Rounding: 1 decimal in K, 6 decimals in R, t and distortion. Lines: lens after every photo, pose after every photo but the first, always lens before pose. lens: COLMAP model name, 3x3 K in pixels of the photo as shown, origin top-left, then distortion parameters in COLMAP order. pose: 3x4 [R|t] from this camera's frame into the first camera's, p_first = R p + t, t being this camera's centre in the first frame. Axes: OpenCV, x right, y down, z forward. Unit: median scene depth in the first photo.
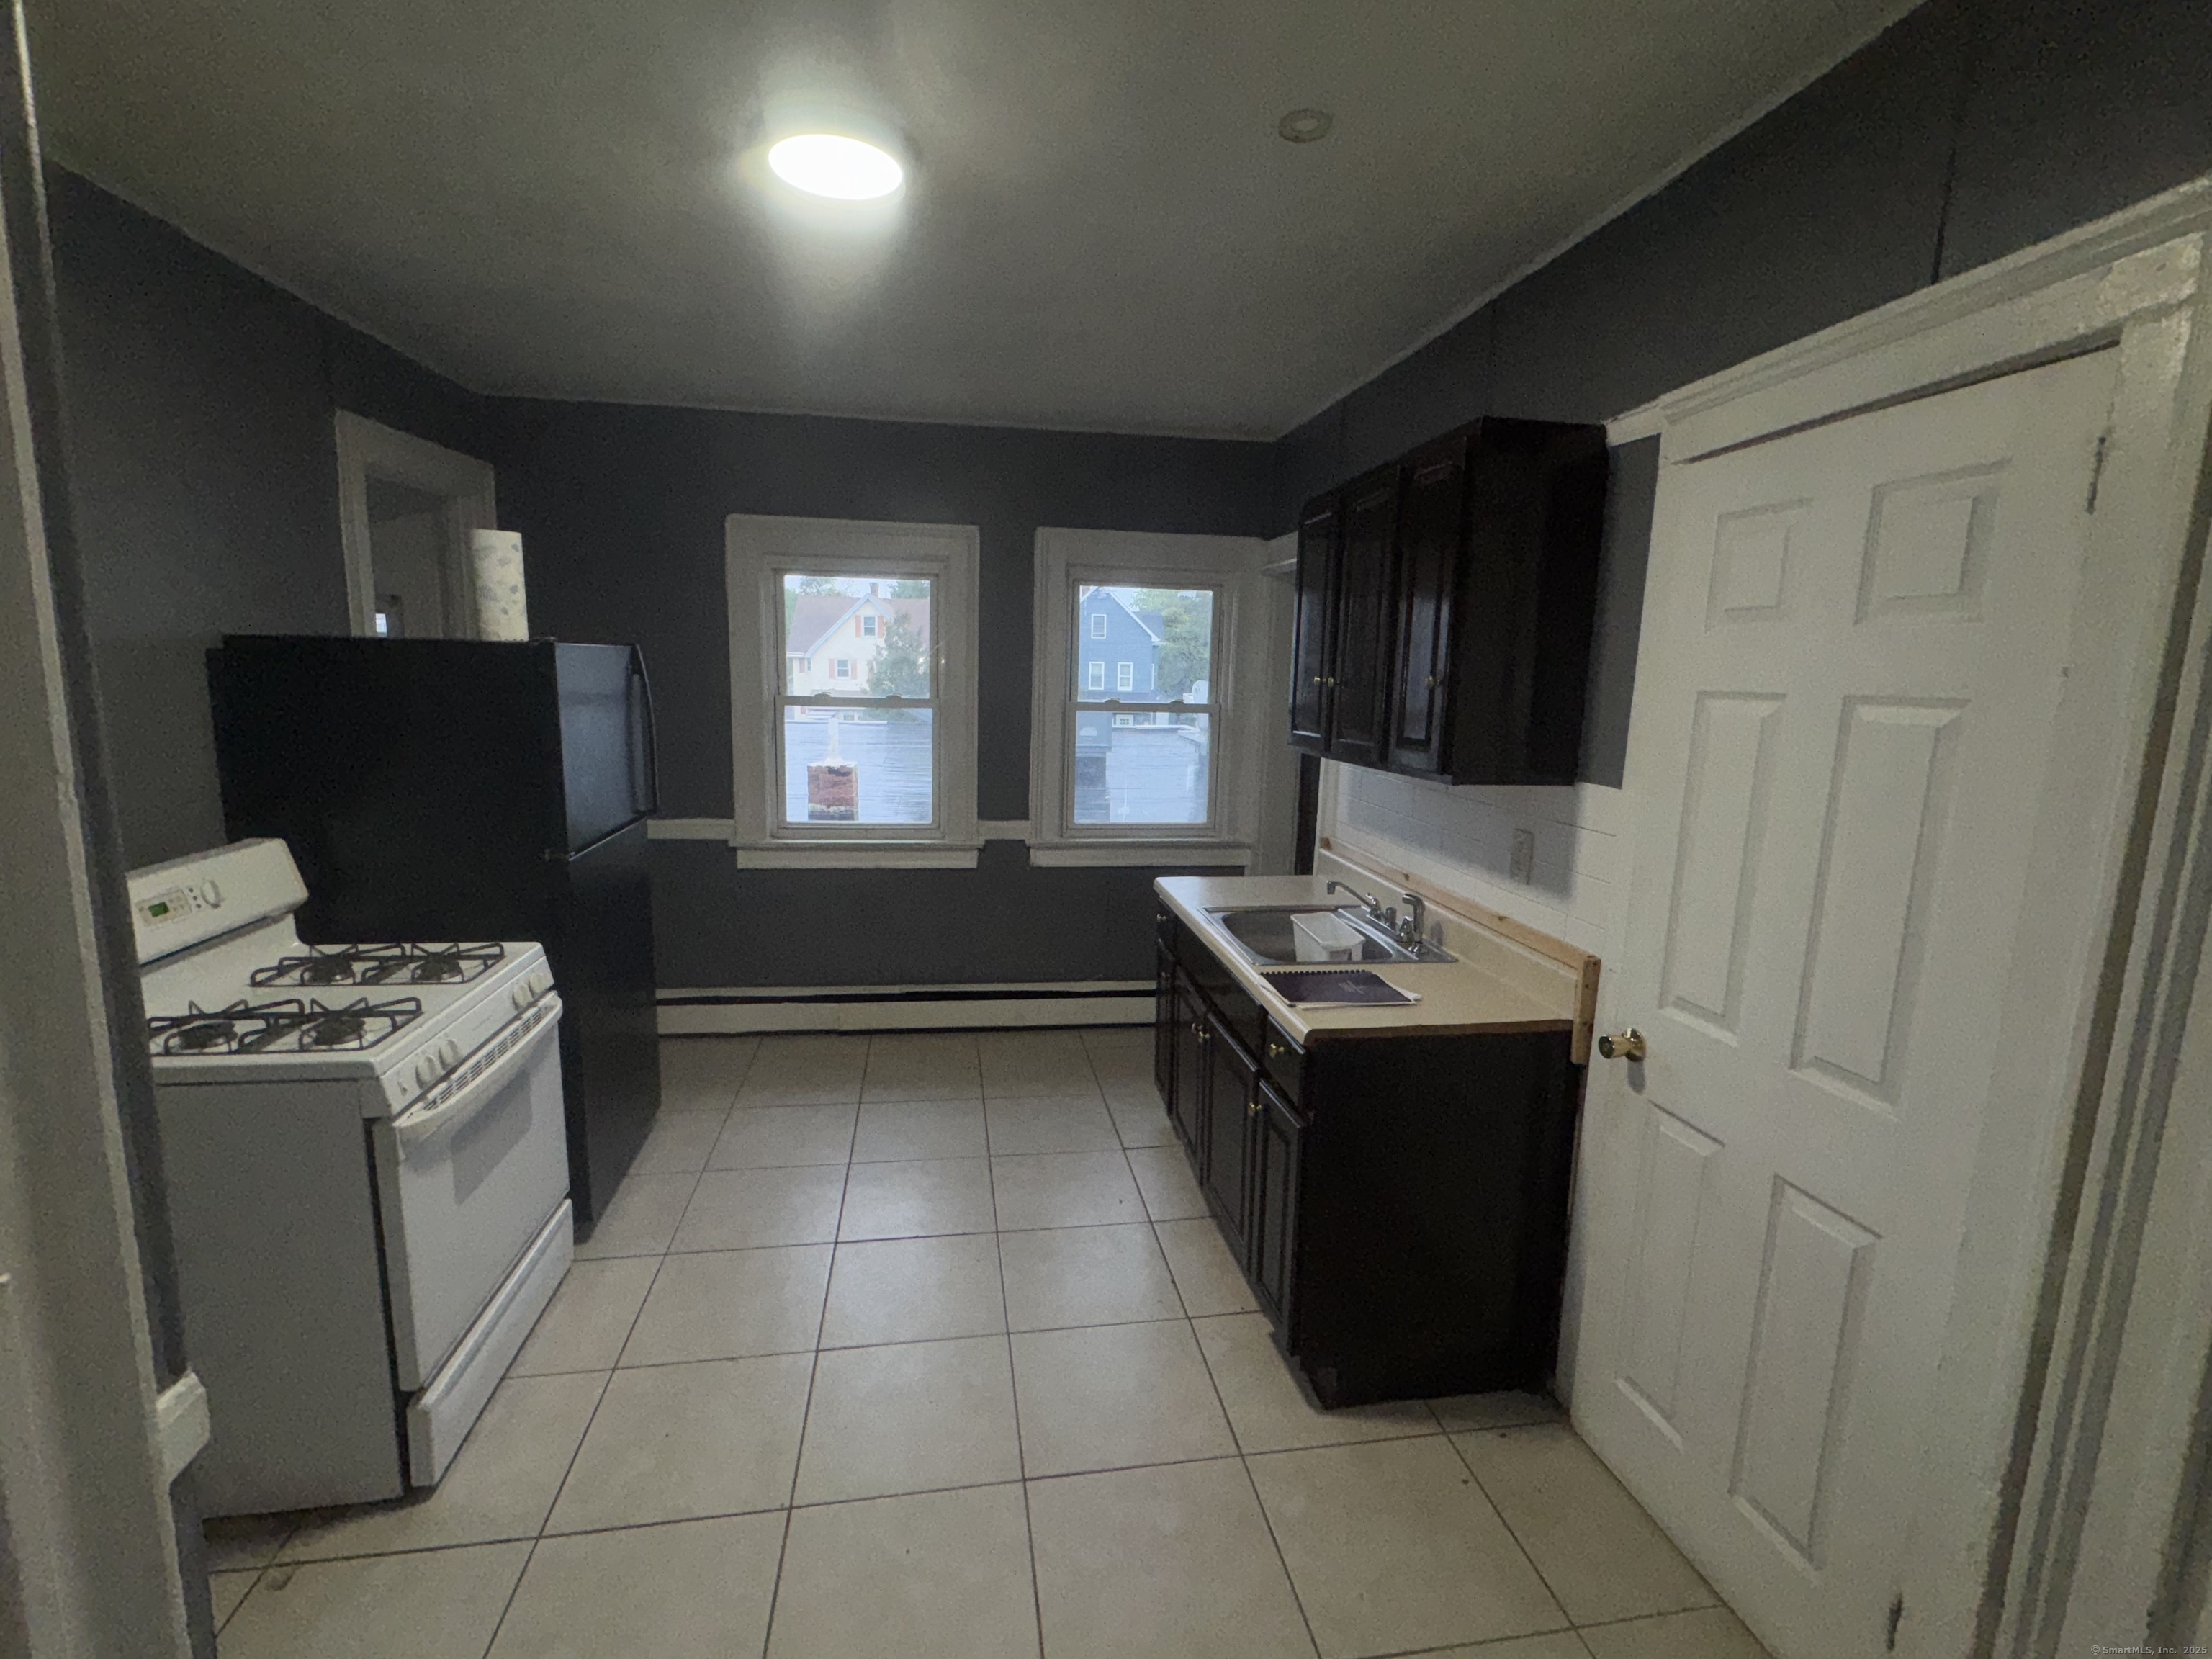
lens RADIAL K [[1014.7, 0, 1108.7], [0, 1014.7, 833.9], [0, 0, 1]] dist [-0.000268, -0.000025]
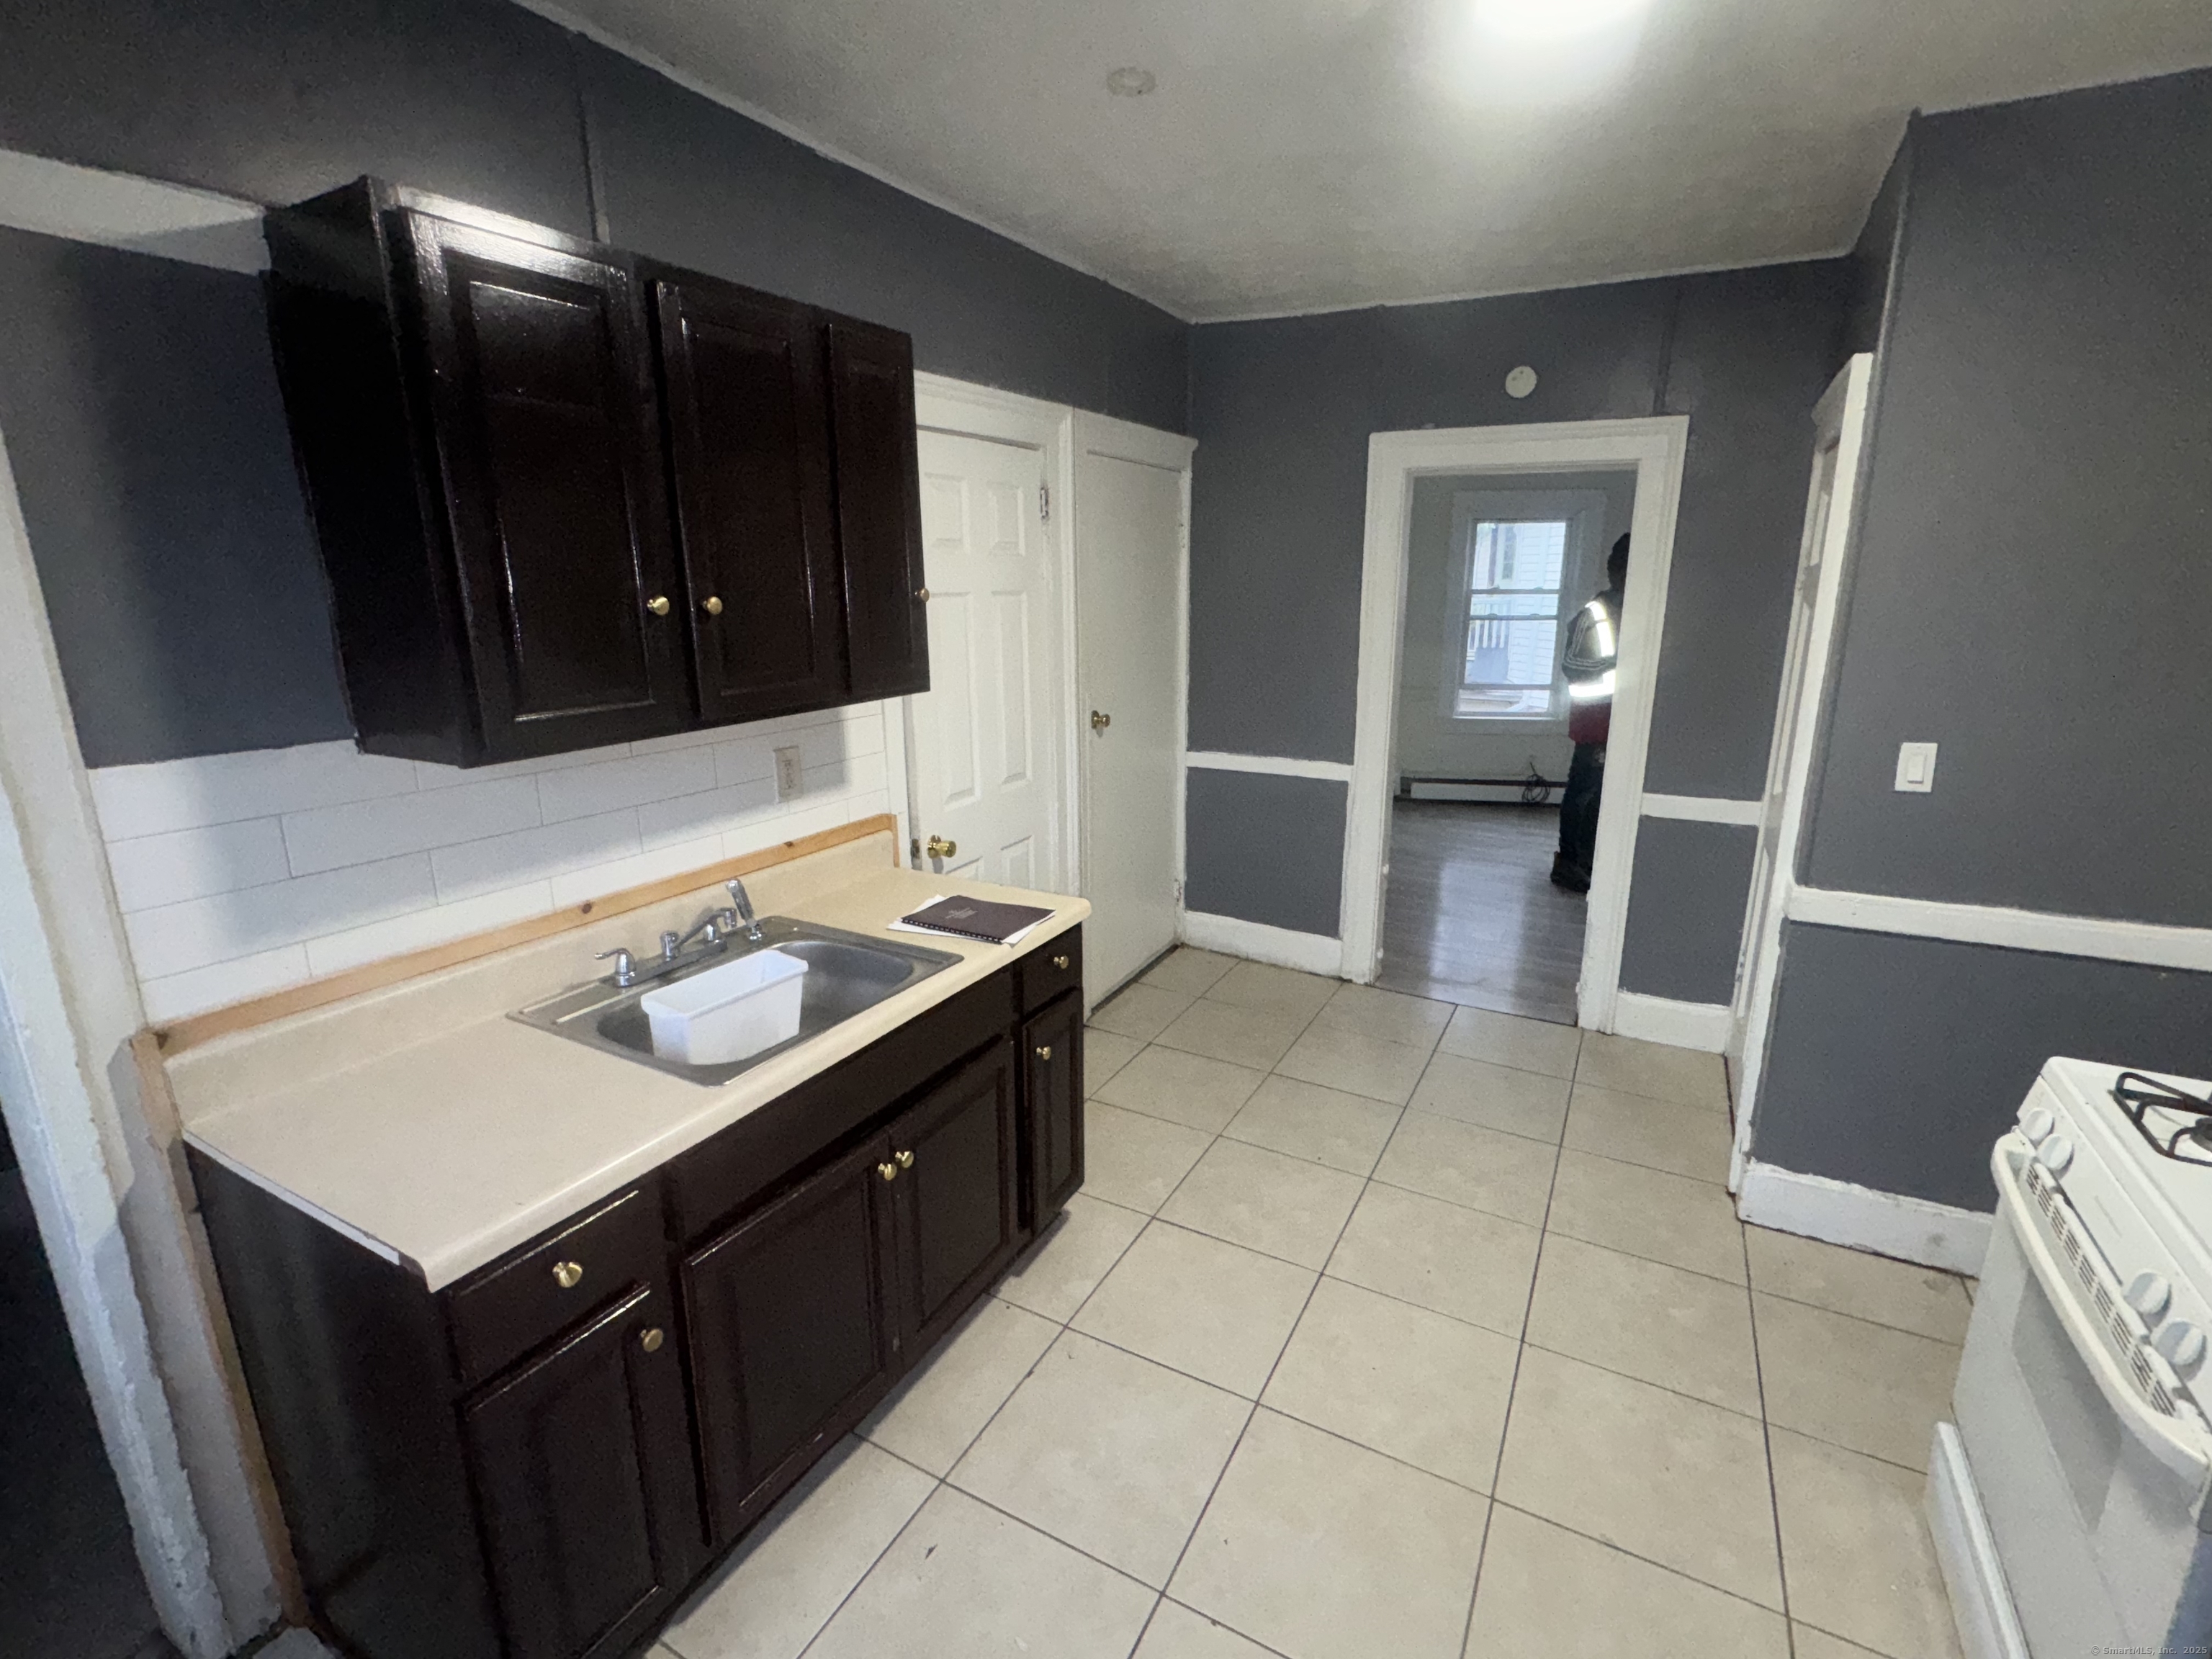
lens RADIAL K [[1014.7, 0, 1106.5], [0, 1014.7, 827.8], [0, 0, 1]] dist [-0.000268, -0.000025]
pose [[-0.787138, -0.172018, 0.592304, -0.427080], [0.080006, 0.923730, 0.374595, -0.275406], [-0.611566, 0.342246, -0.713340, 1.546343]]
